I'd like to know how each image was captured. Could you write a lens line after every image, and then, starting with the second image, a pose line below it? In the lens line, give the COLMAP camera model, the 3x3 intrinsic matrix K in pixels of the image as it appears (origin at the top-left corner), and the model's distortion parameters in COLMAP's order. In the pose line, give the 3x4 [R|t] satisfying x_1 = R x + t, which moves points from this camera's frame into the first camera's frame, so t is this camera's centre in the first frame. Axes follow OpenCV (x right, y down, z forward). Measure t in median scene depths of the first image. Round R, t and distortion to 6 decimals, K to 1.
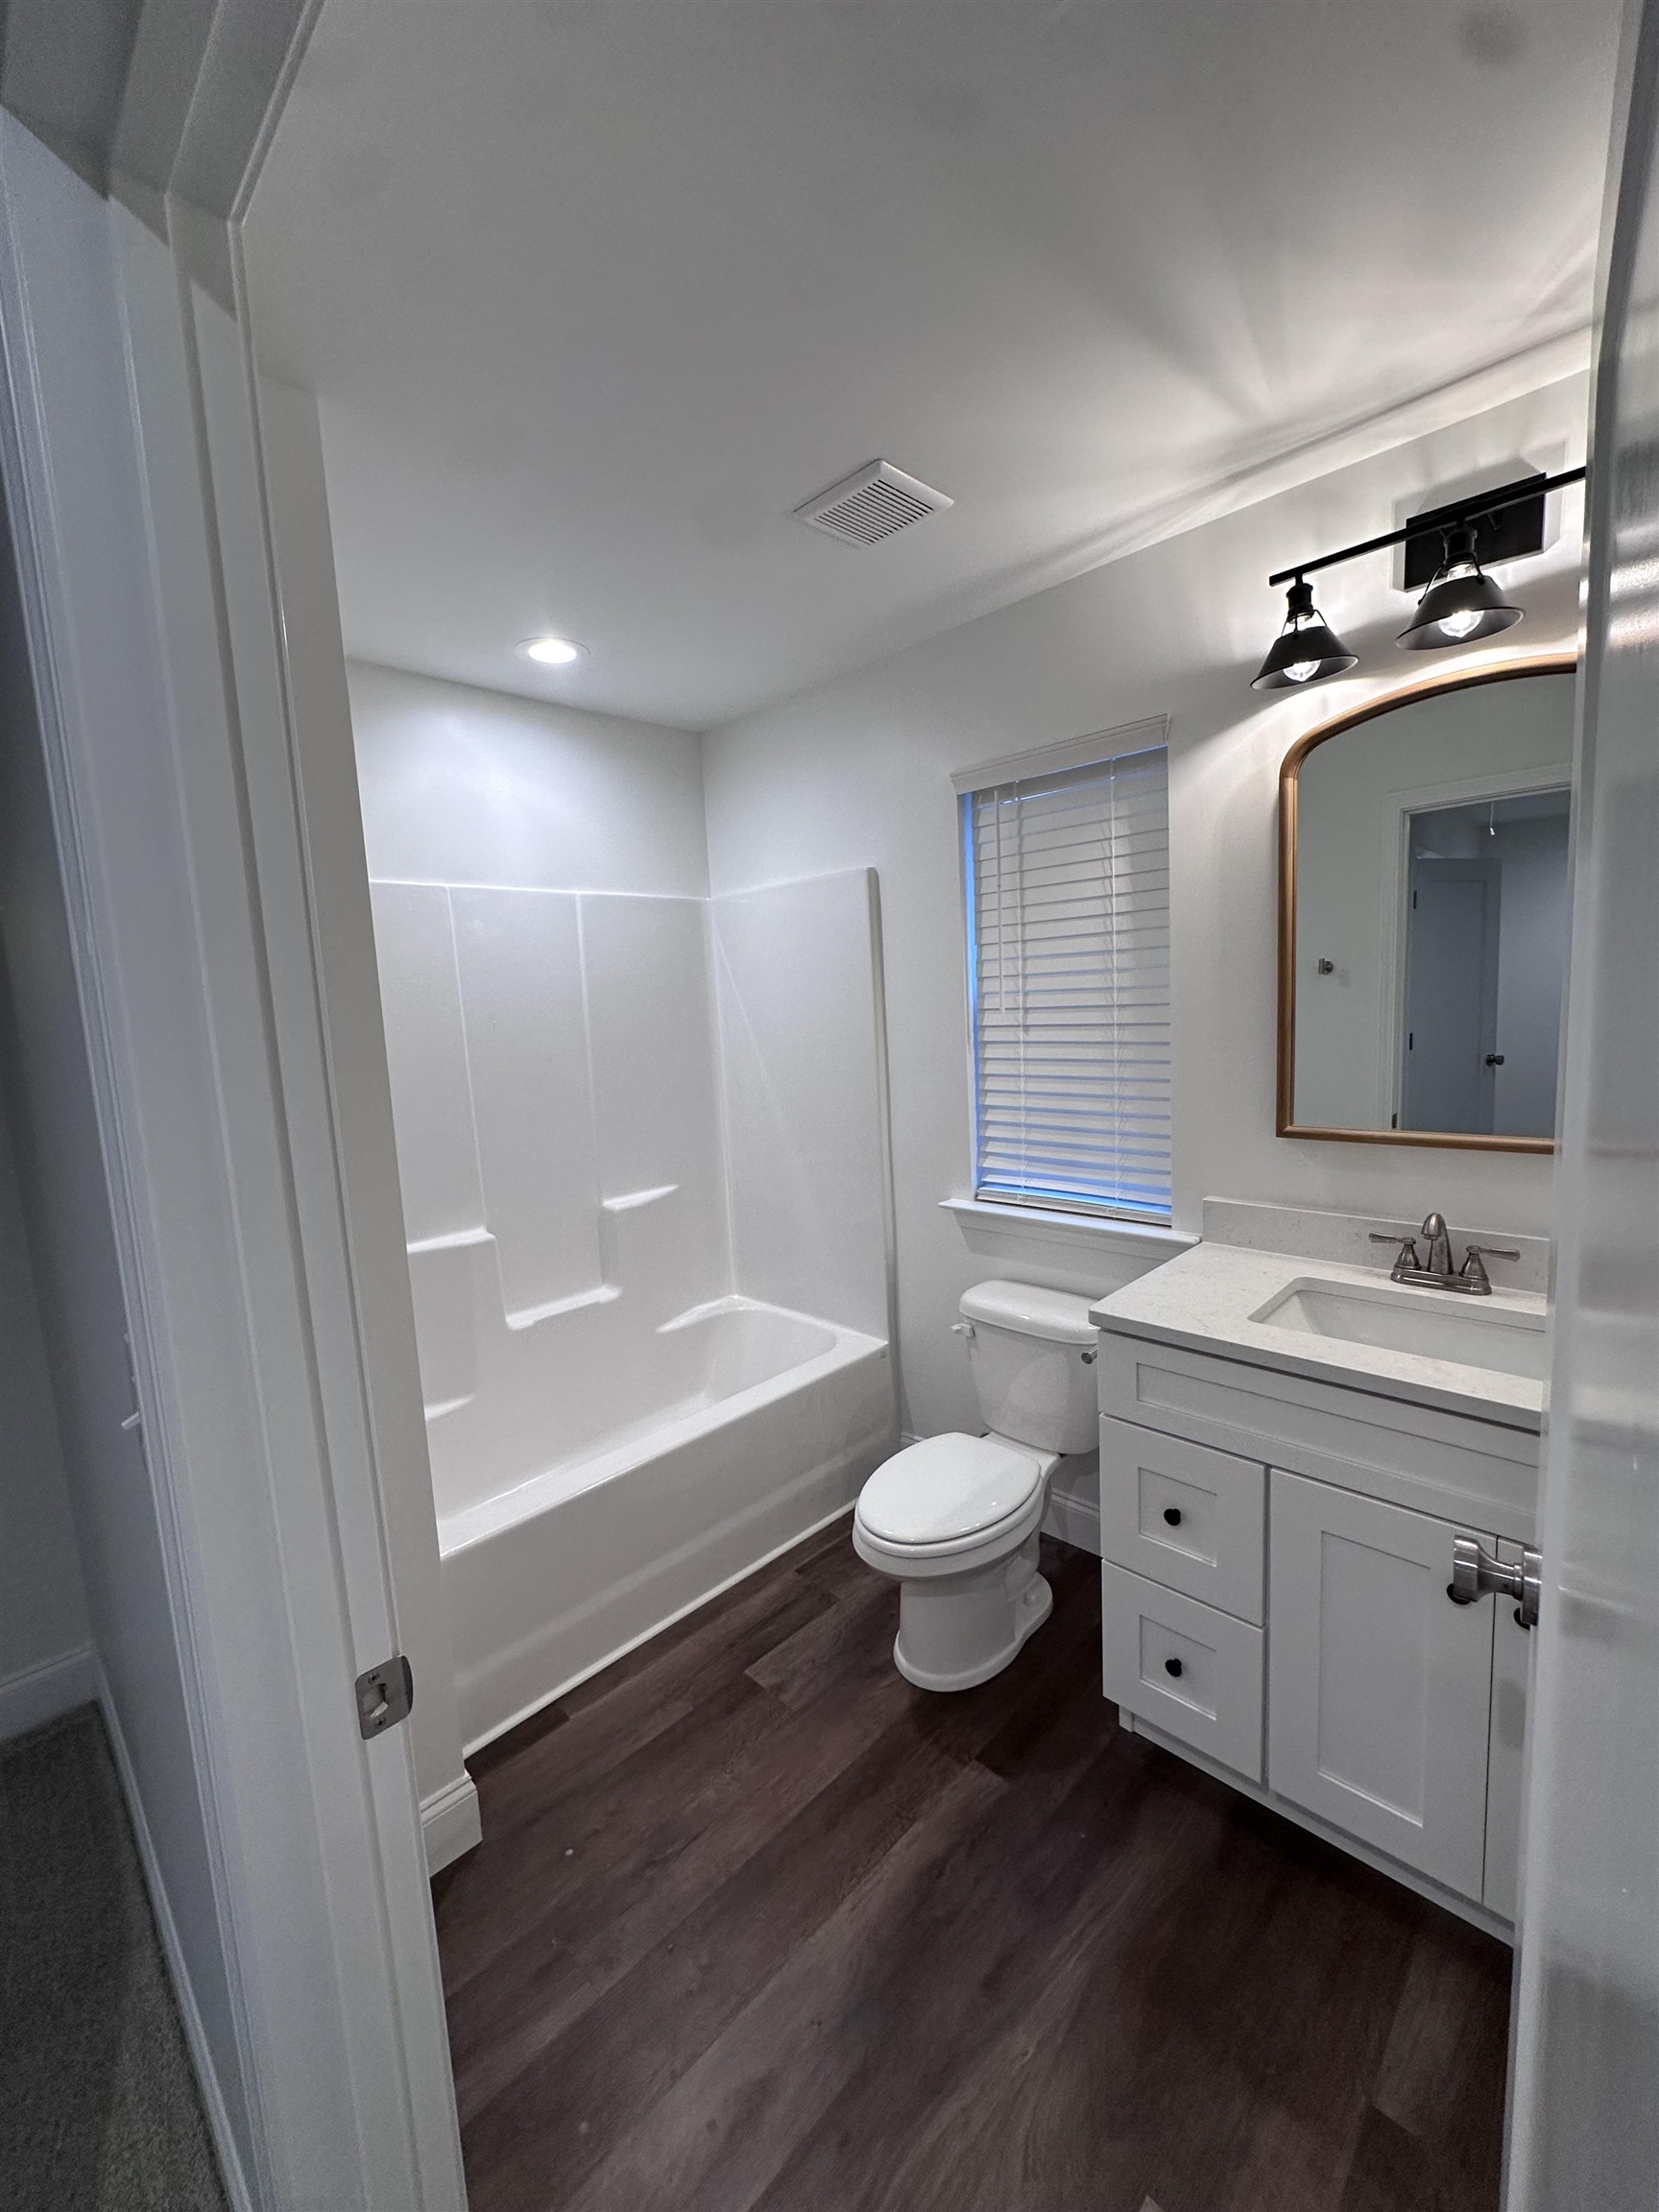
lens RADIAL K [[884.2, 0, 829.5], [0, 884.2, 1106.0], [0, 0, 1]] dist [-0.001498, -0.000159]
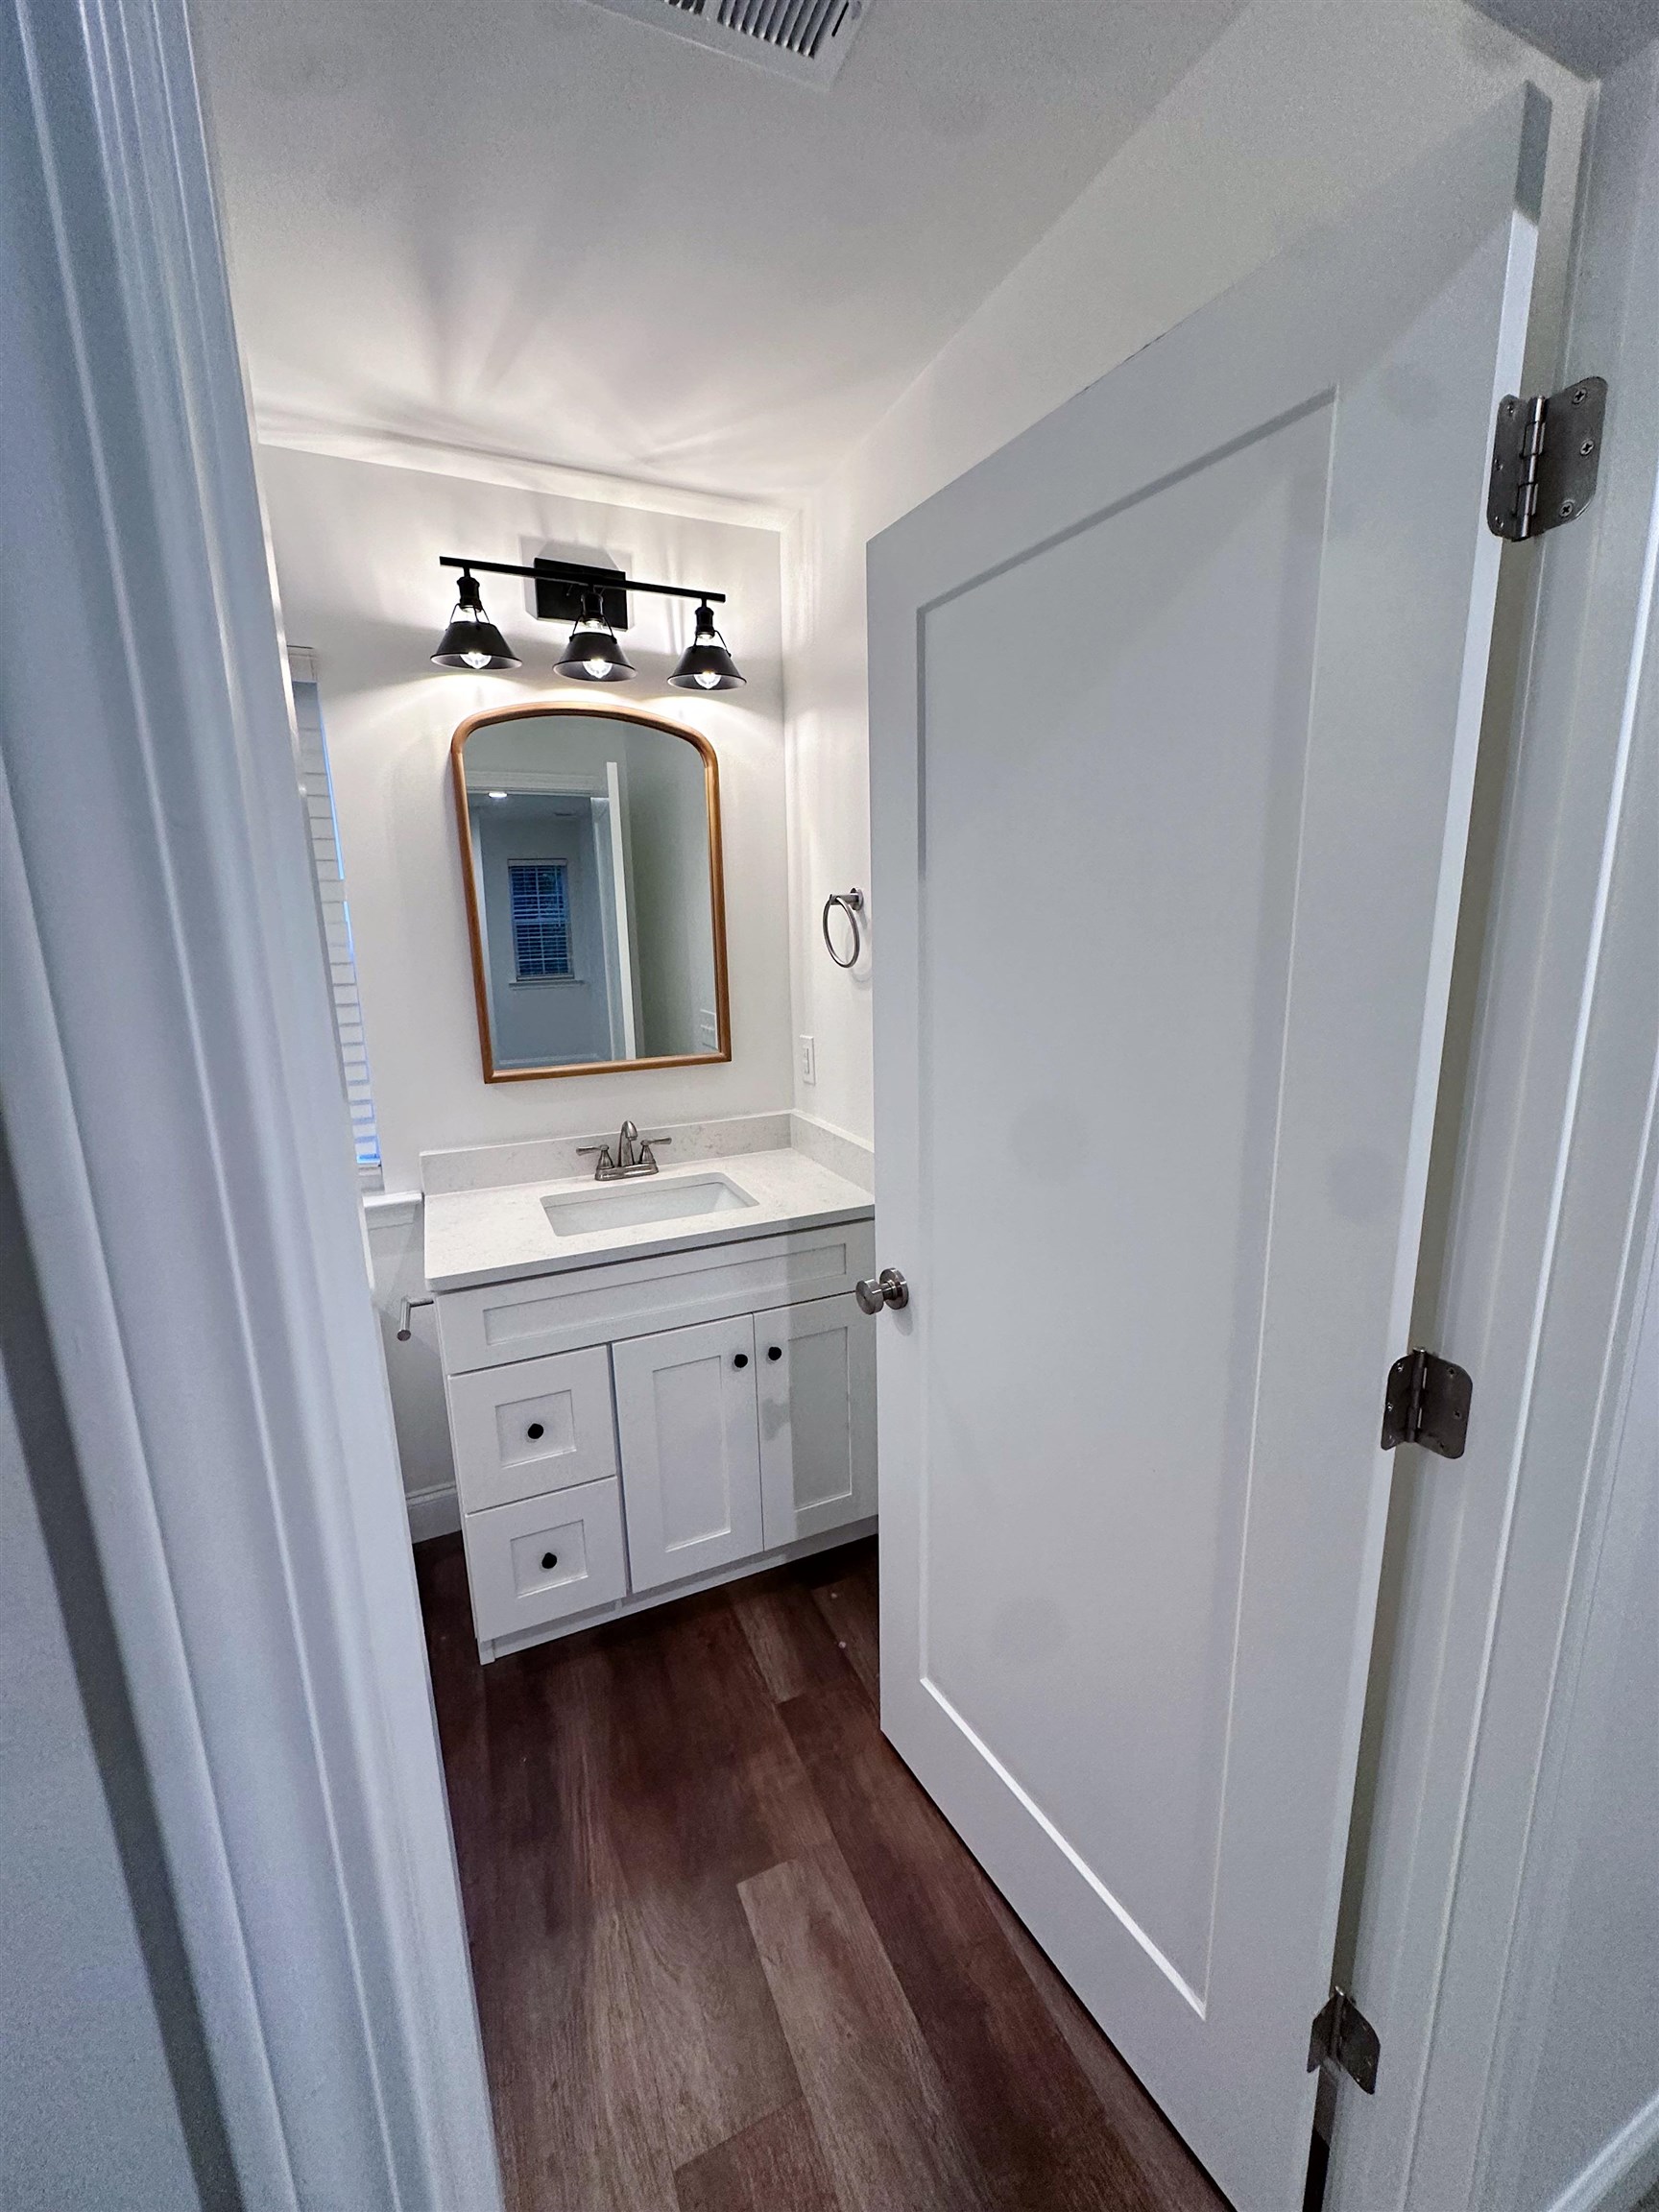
lens RADIAL K [[879.4, 0, 829.6], [0, 879.4, 1107.1], [0, 0, 1]] dist [-0.000824, 0.000190]
pose [[0.363557, -0.151849, 0.919113, -0.413941], [0.111228, 0.986643, 0.119010, -0.022862], [-0.924908, 0.058964, 0.375591, 0.219878]]
